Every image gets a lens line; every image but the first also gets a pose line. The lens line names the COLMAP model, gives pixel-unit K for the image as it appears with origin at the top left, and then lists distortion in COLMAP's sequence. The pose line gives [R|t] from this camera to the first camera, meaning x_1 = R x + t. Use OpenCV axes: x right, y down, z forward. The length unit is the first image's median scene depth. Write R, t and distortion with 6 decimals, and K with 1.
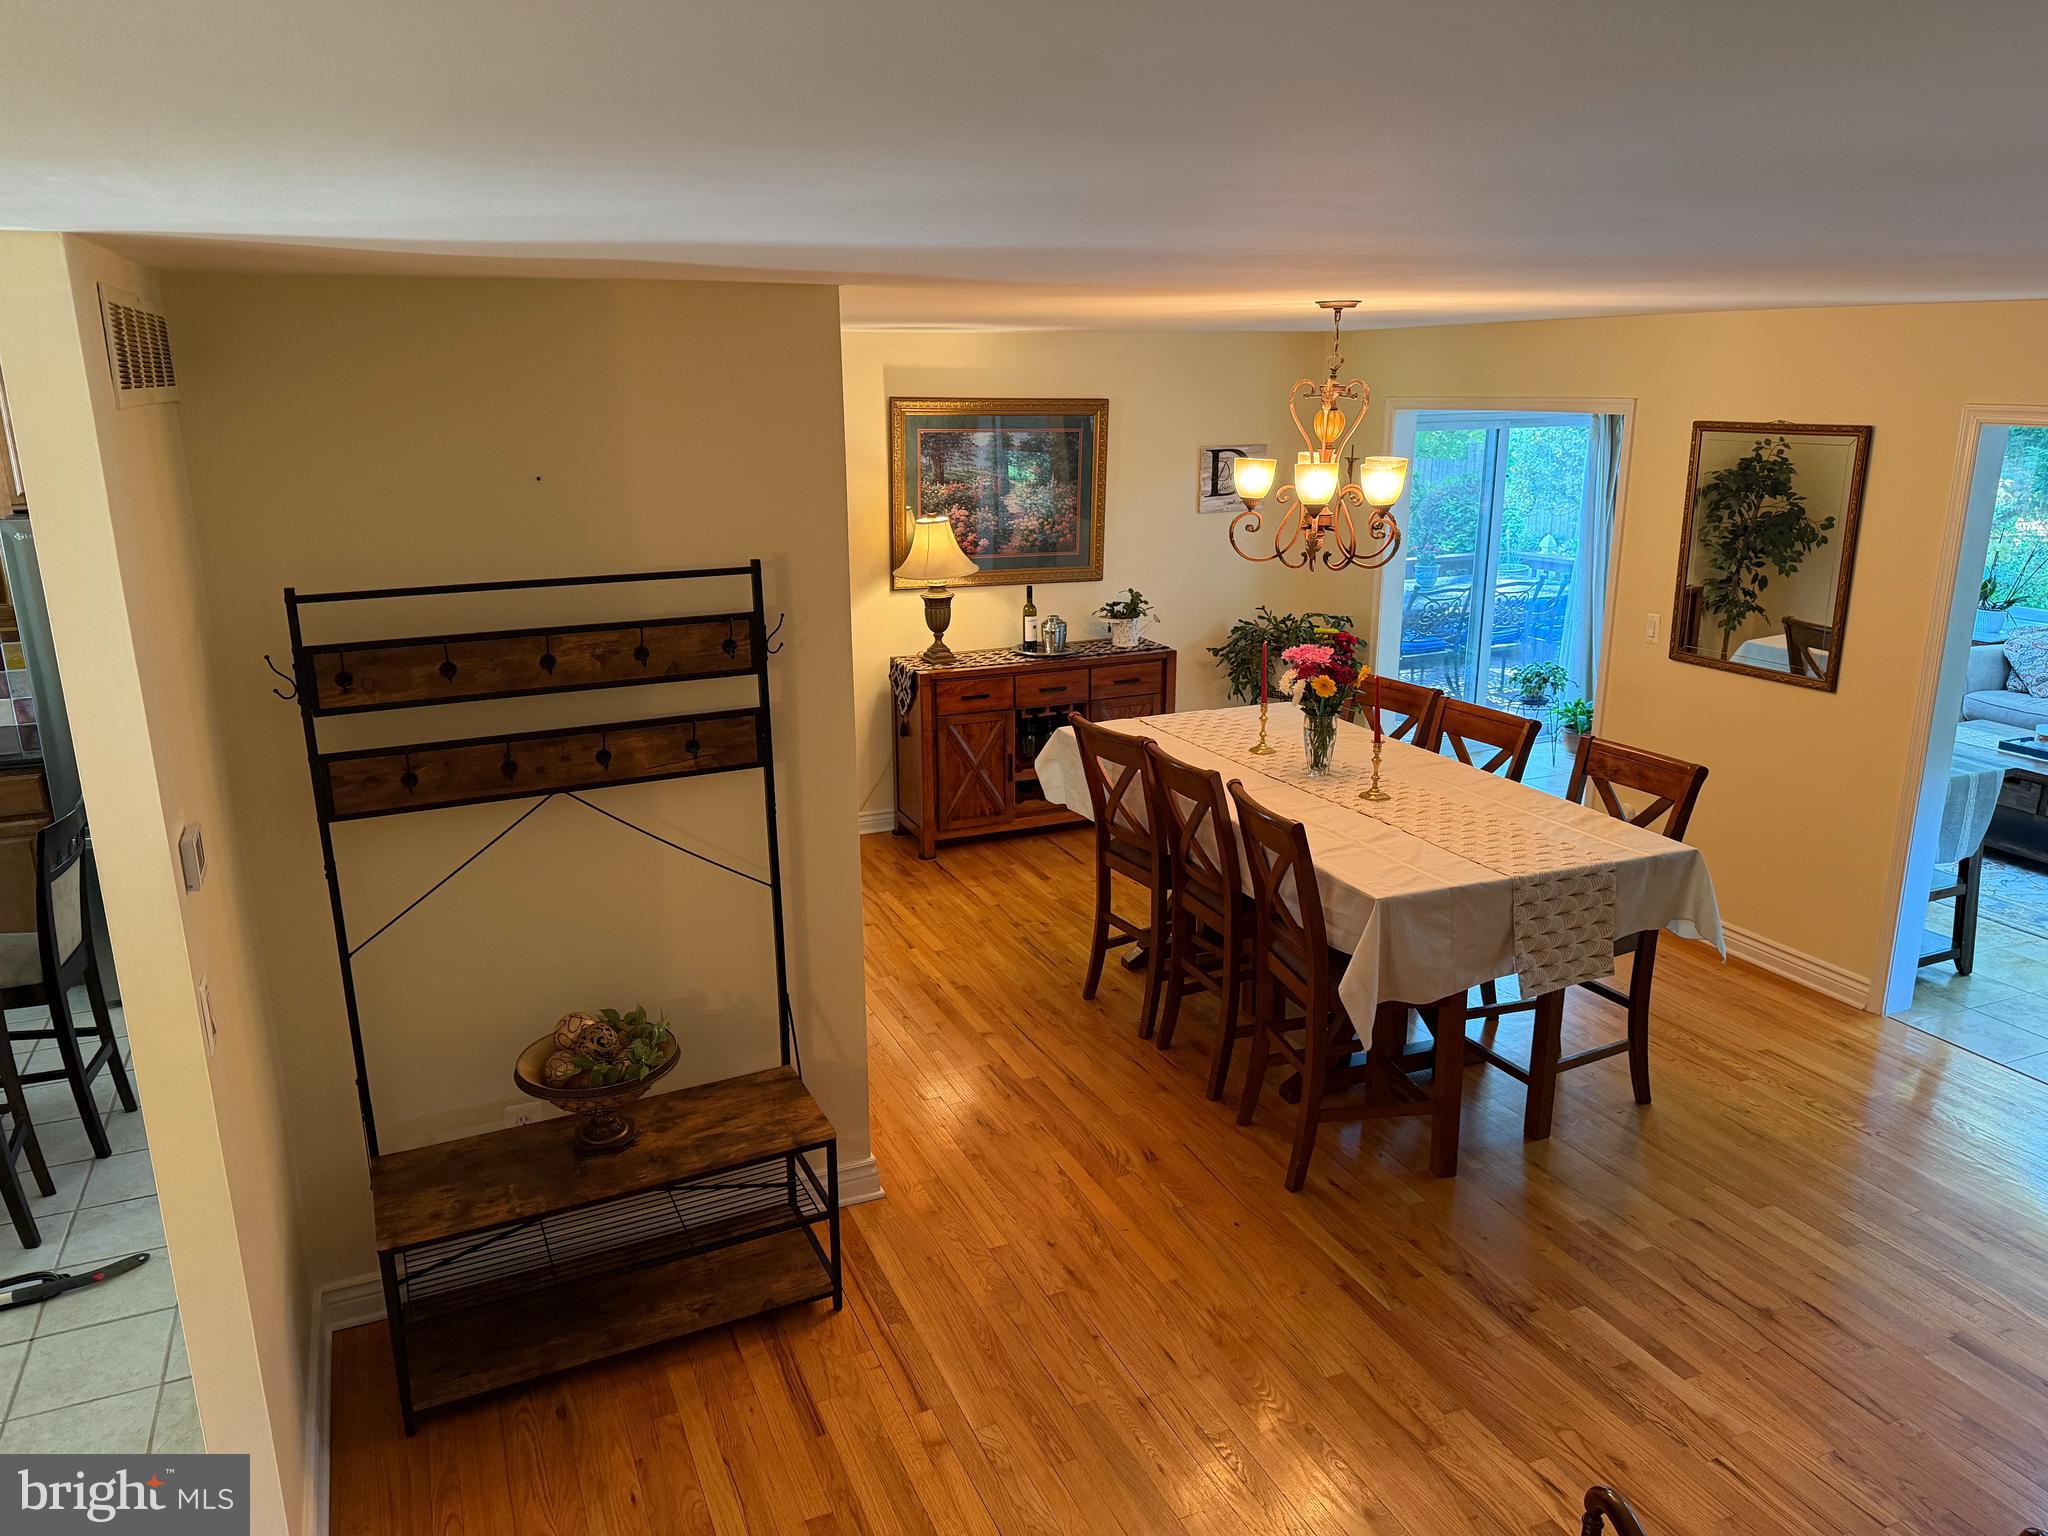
lens RADIAL K [[1431.8, 0, 928.1], [0, 1431.8, 771.2], [0, 0, 1]] dist [-0.034810, 0.001692]
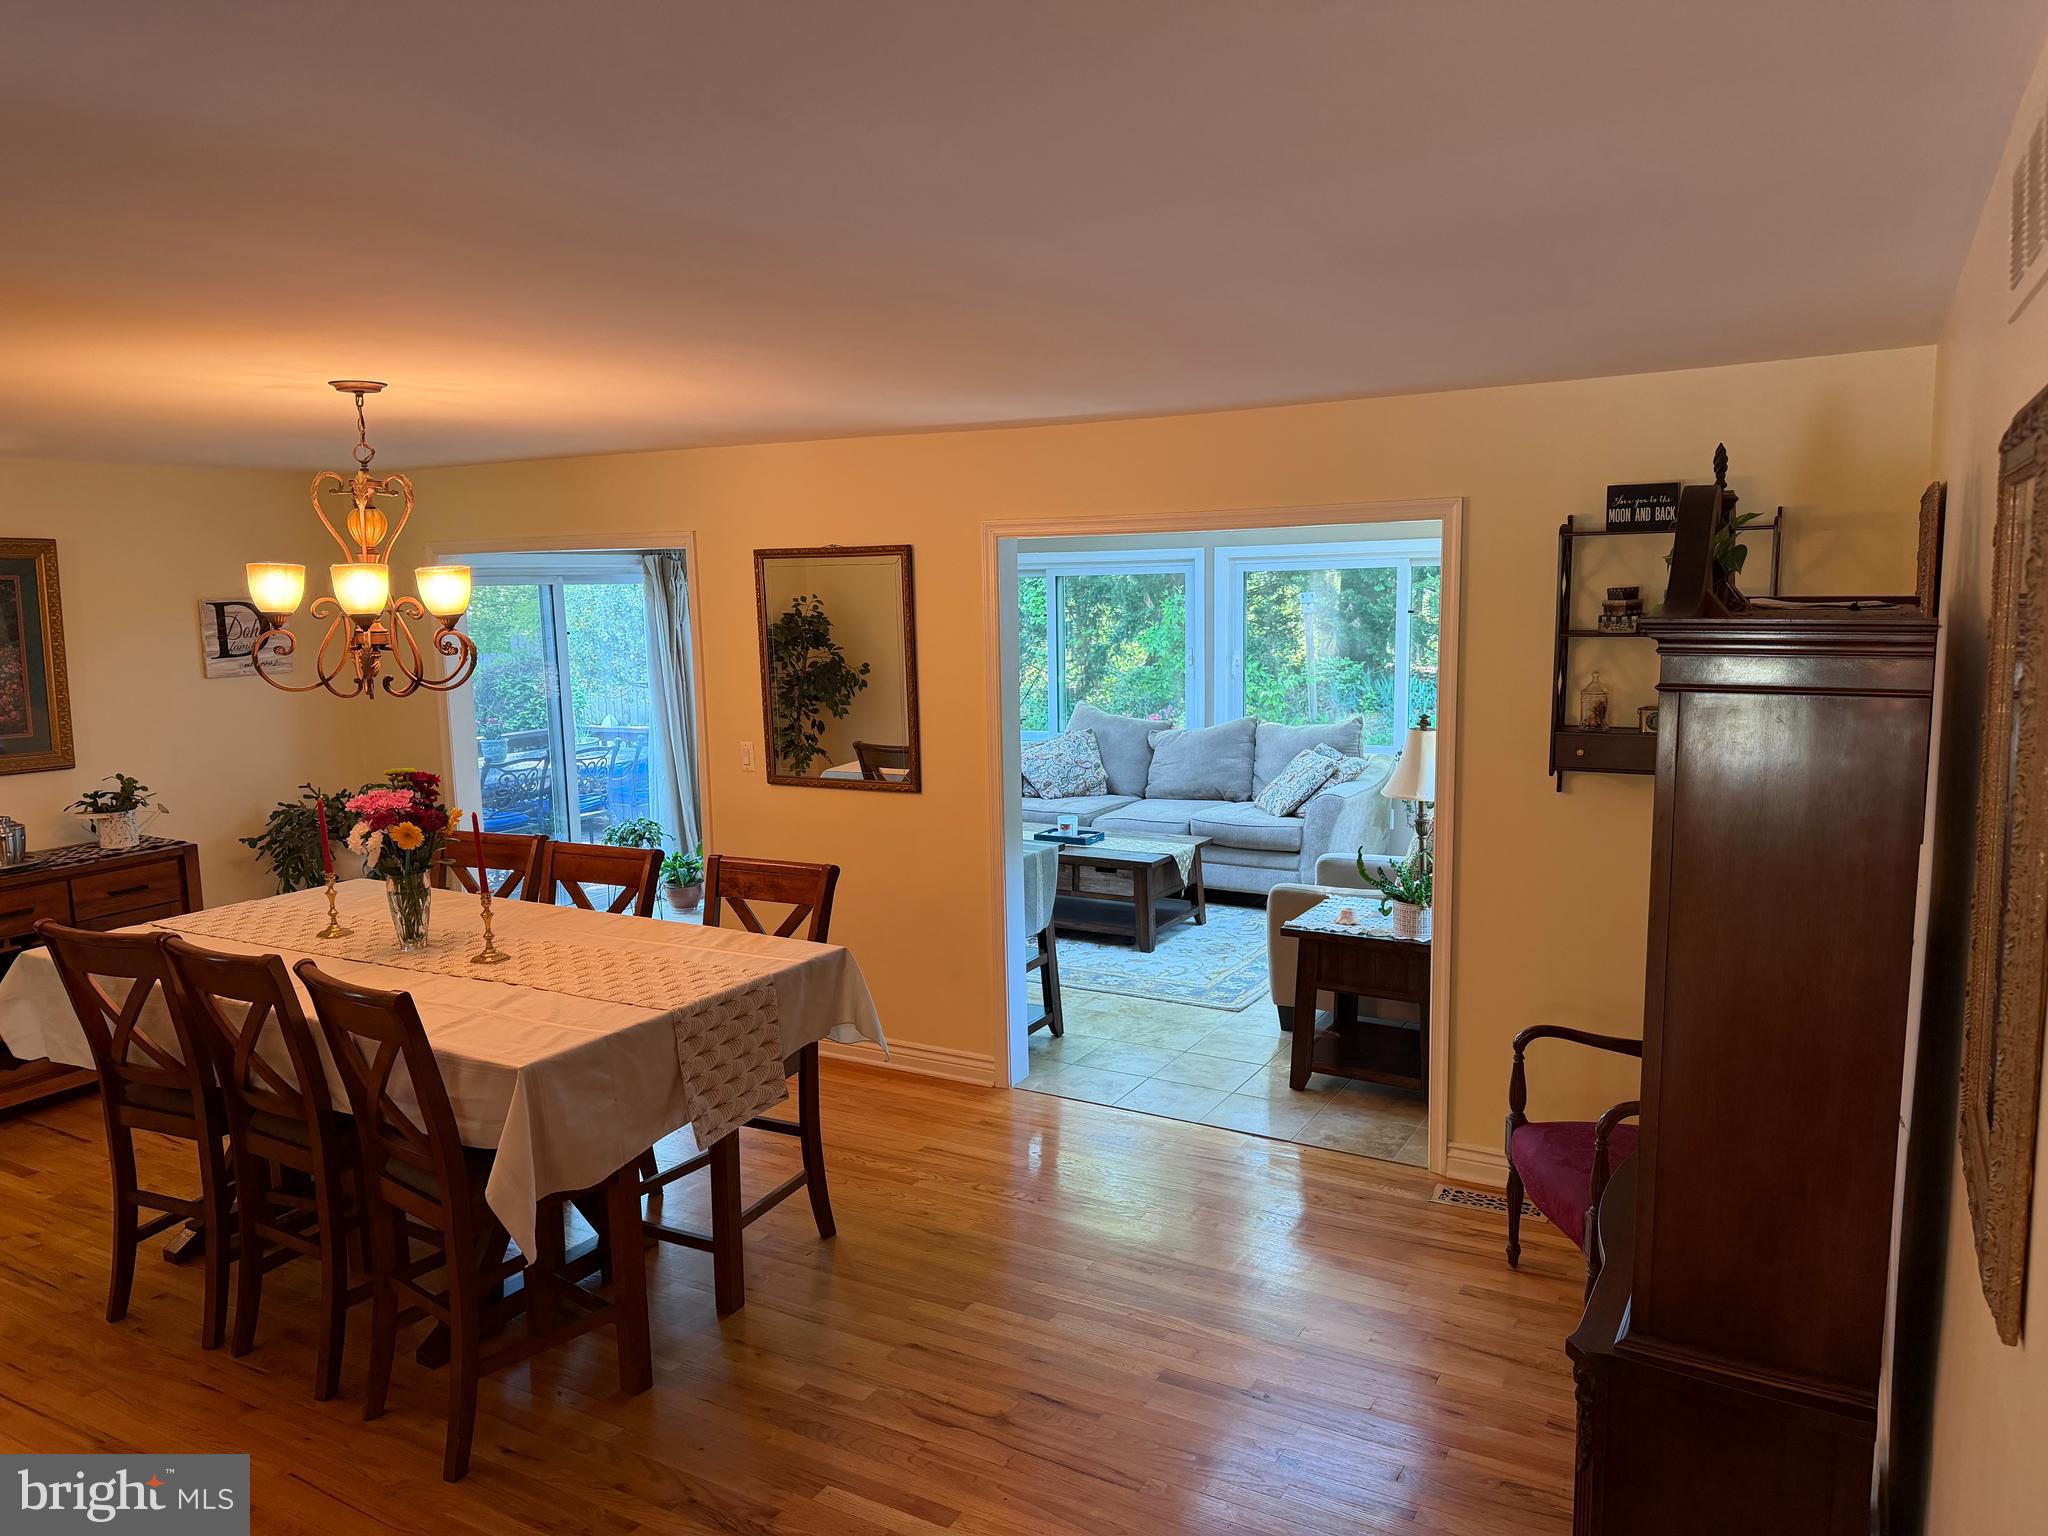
lens RADIAL K [[1438.3, 0, 1021.6], [0, 1438.3, 793.0], [0, 0, 1]] dist [0.088427, -0.073097]
pose [[0.770303, -0.091145, 0.631131, 0.021561], [0.171738, 0.982815, -0.067674, 0.031739], [-0.614117, 0.160519, 0.772718, 0.125375]]
